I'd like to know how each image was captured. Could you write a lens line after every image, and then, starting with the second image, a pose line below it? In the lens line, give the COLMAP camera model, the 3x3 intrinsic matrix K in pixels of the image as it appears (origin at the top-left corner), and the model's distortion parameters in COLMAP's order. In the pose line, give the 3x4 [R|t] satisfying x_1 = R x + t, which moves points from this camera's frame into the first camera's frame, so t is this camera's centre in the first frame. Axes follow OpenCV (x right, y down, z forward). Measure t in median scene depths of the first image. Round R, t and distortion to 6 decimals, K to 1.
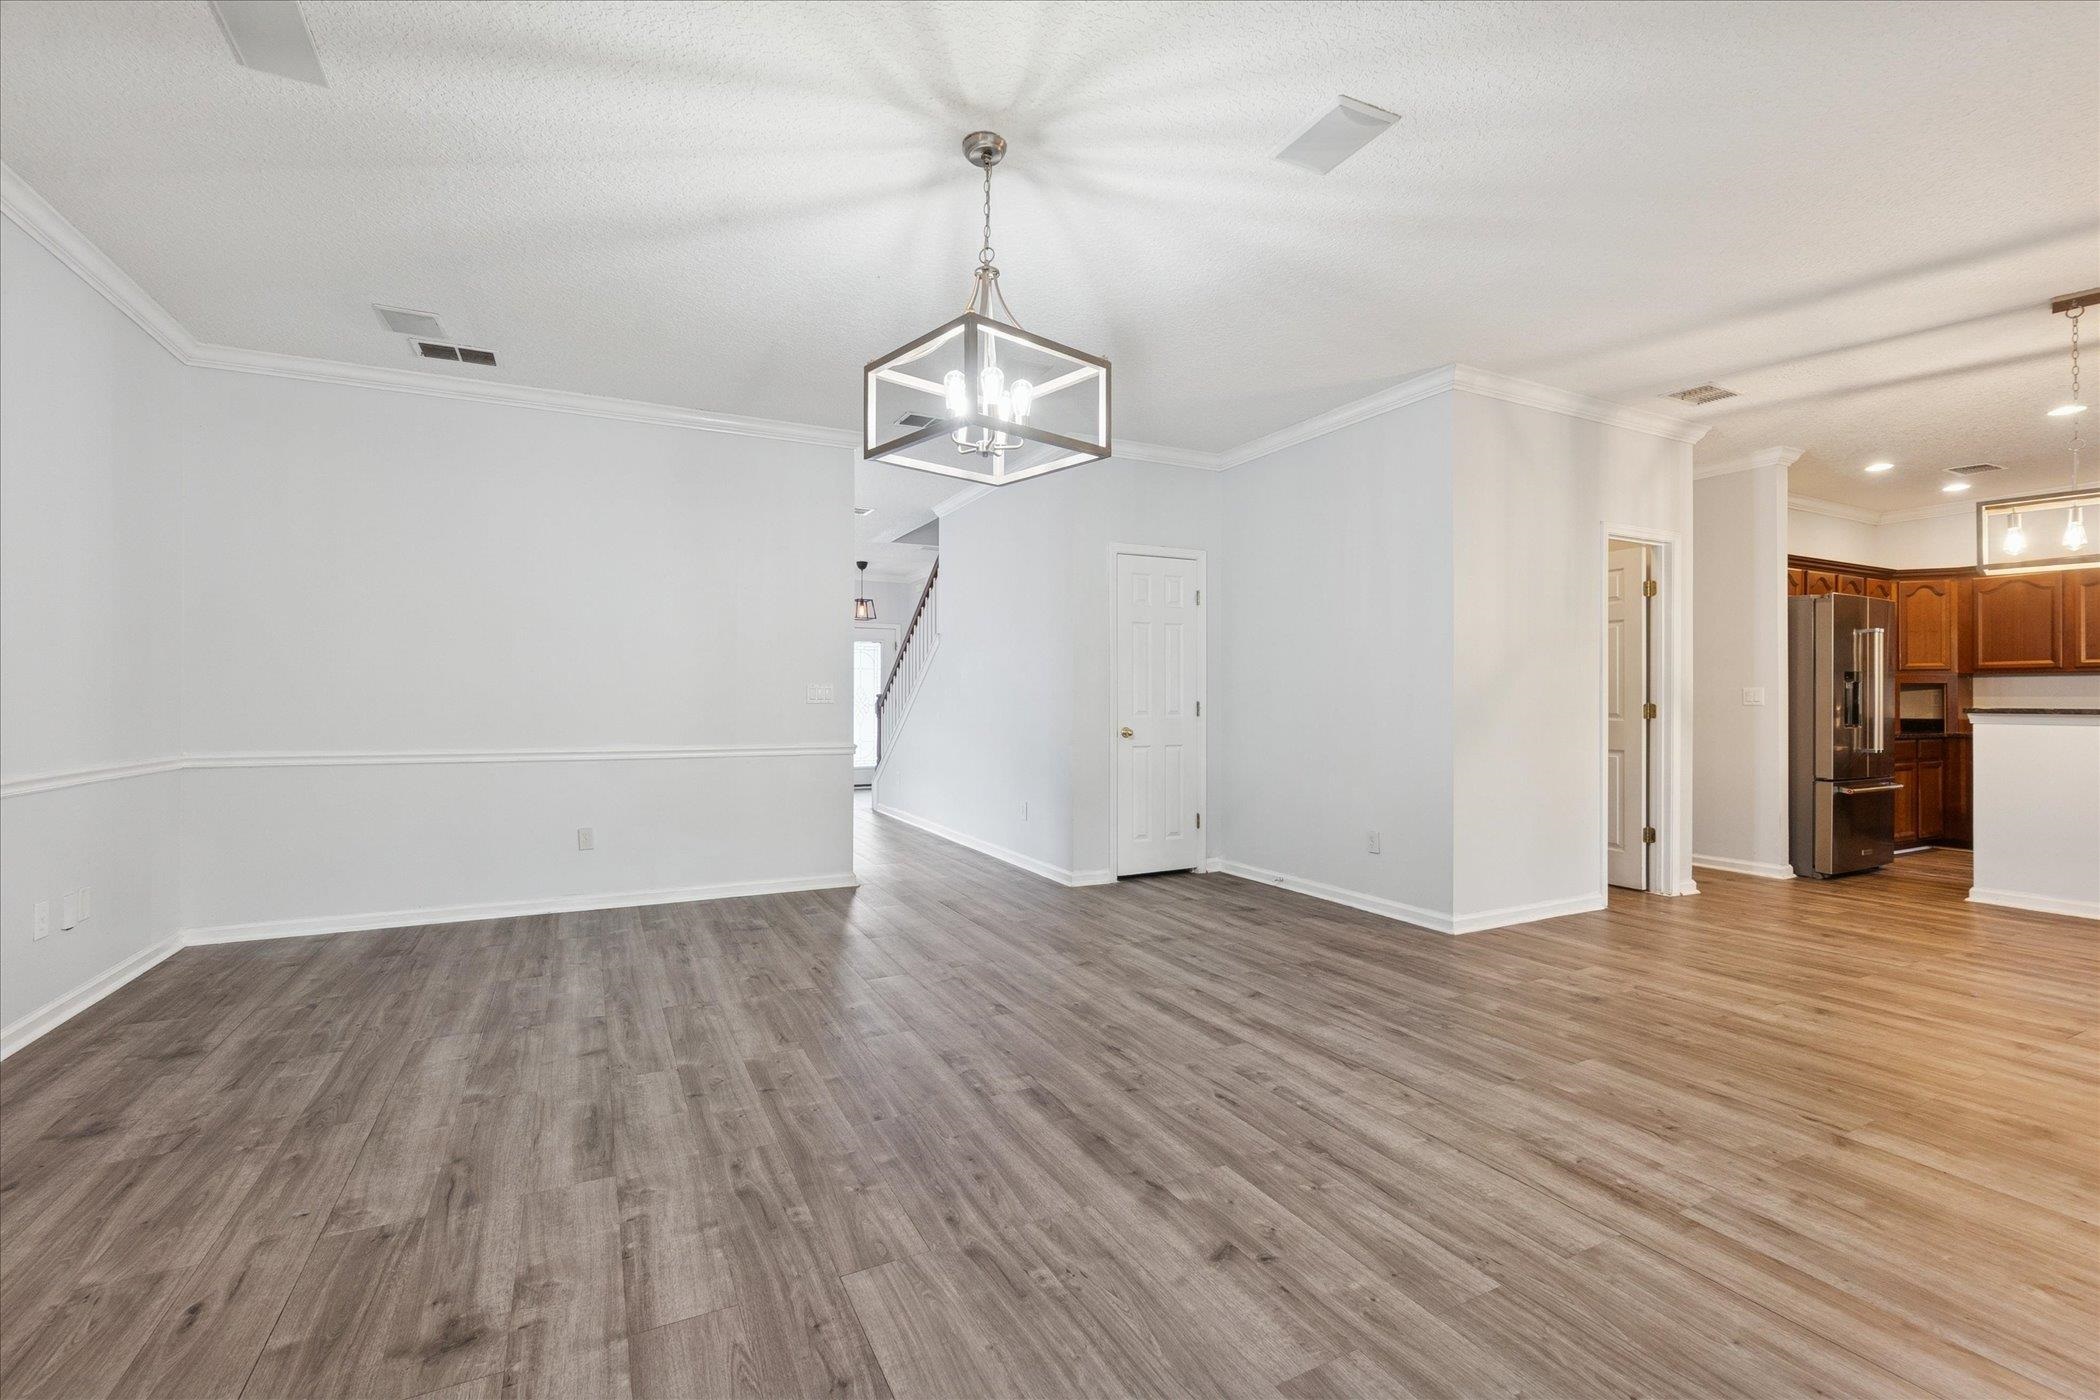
lens RADIAL K [[899.6, 0, 1050.0], [0, 899.6, 700.0], [0, 0, 1]] dist [-0.012527, 0.004854]
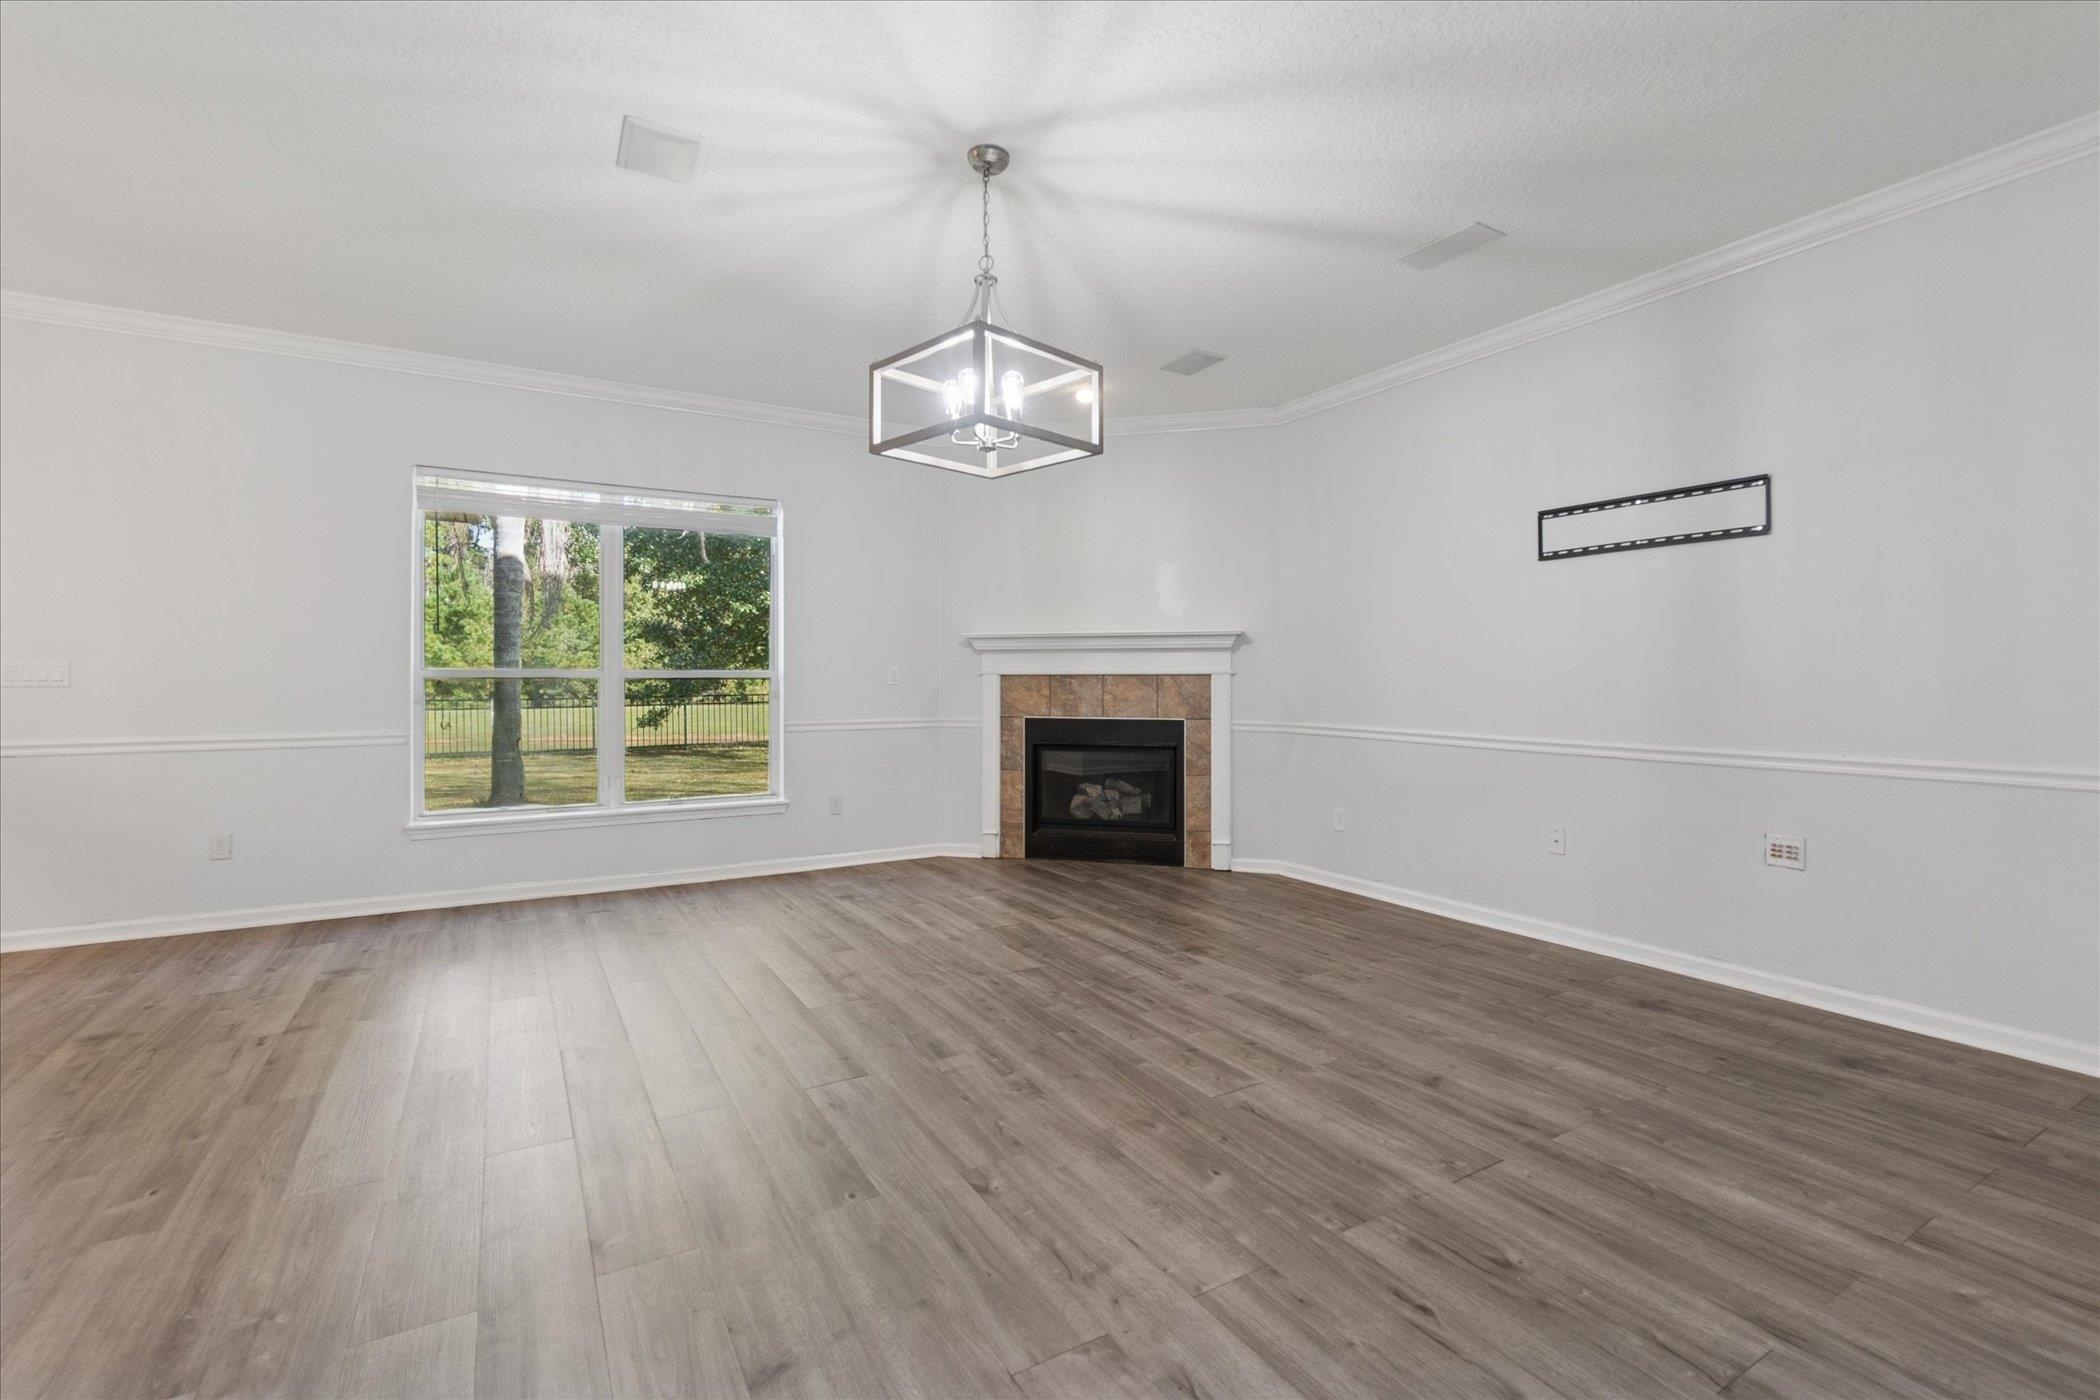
lens RADIAL K [[920.4, 0, 1043.3], [0, 920.4, 674.2], [0, 0, 1]] dist [-0.002467, -0.000431]
pose [[-0.998772, -0.003610, -0.049404, -0.086656], [-0.003200, 0.999960, -0.008358, 0.000817], [0.049432, -0.008190, -0.998744, 2.139073]]
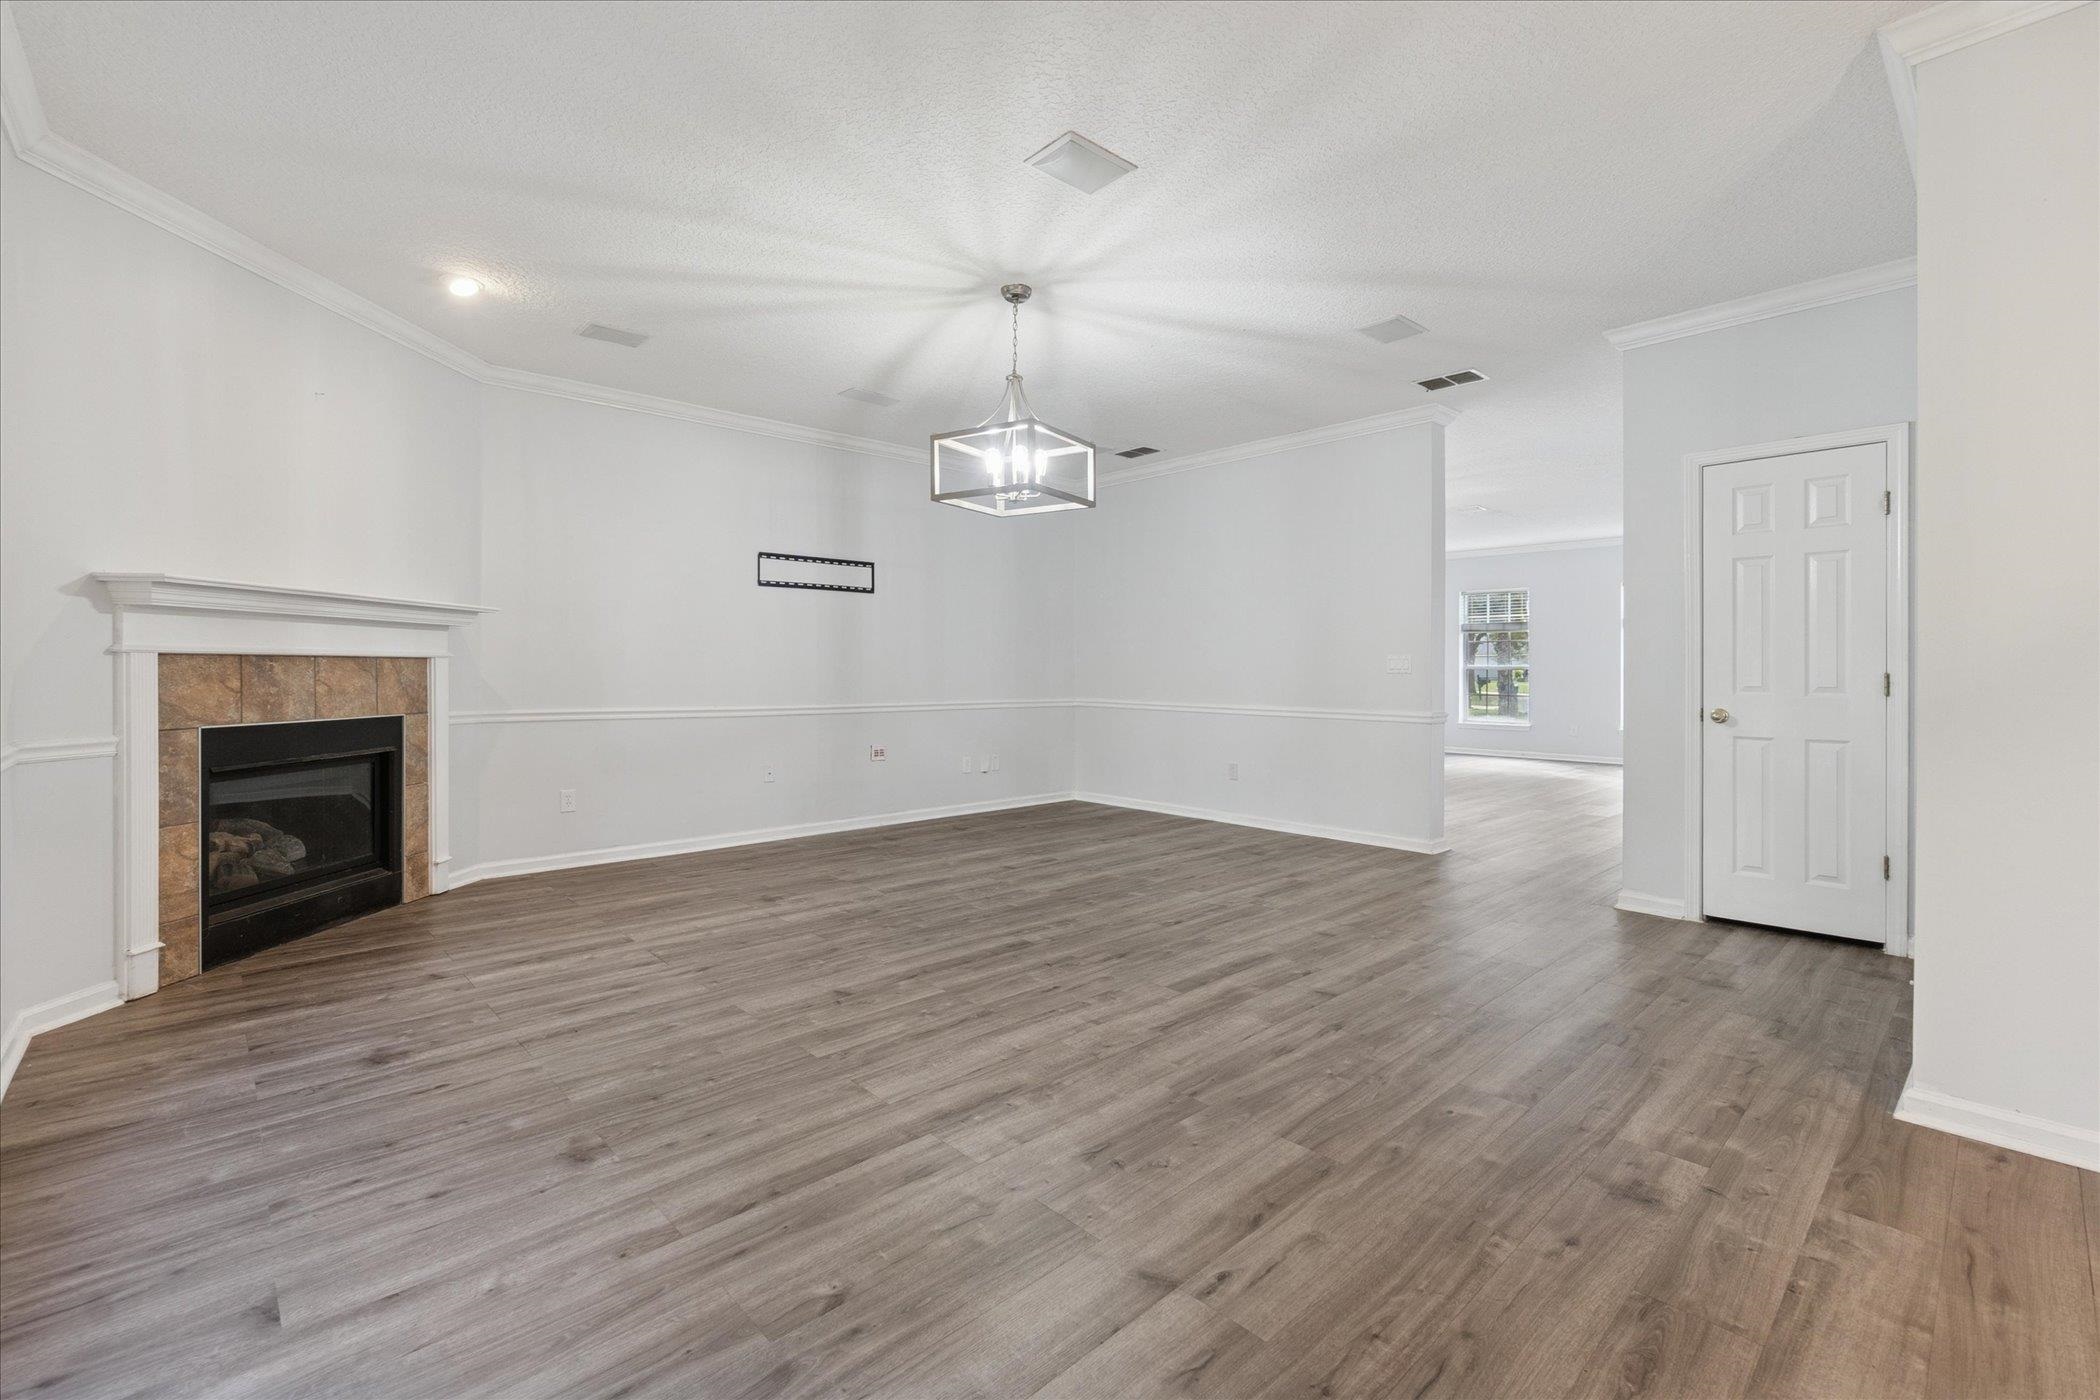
lens RADIAL K [[920.4, 0, 1043.3], [0, 920.4, 674.2], [0, 0, 1]] dist [-0.002467, -0.000431]
pose [[0.270149, 0.003226, -0.962813, 1.430656], [-0.002686, 0.999993, 0.002597, 0.005919], [0.962815, 0.001885, 0.270156, 0.649238]]
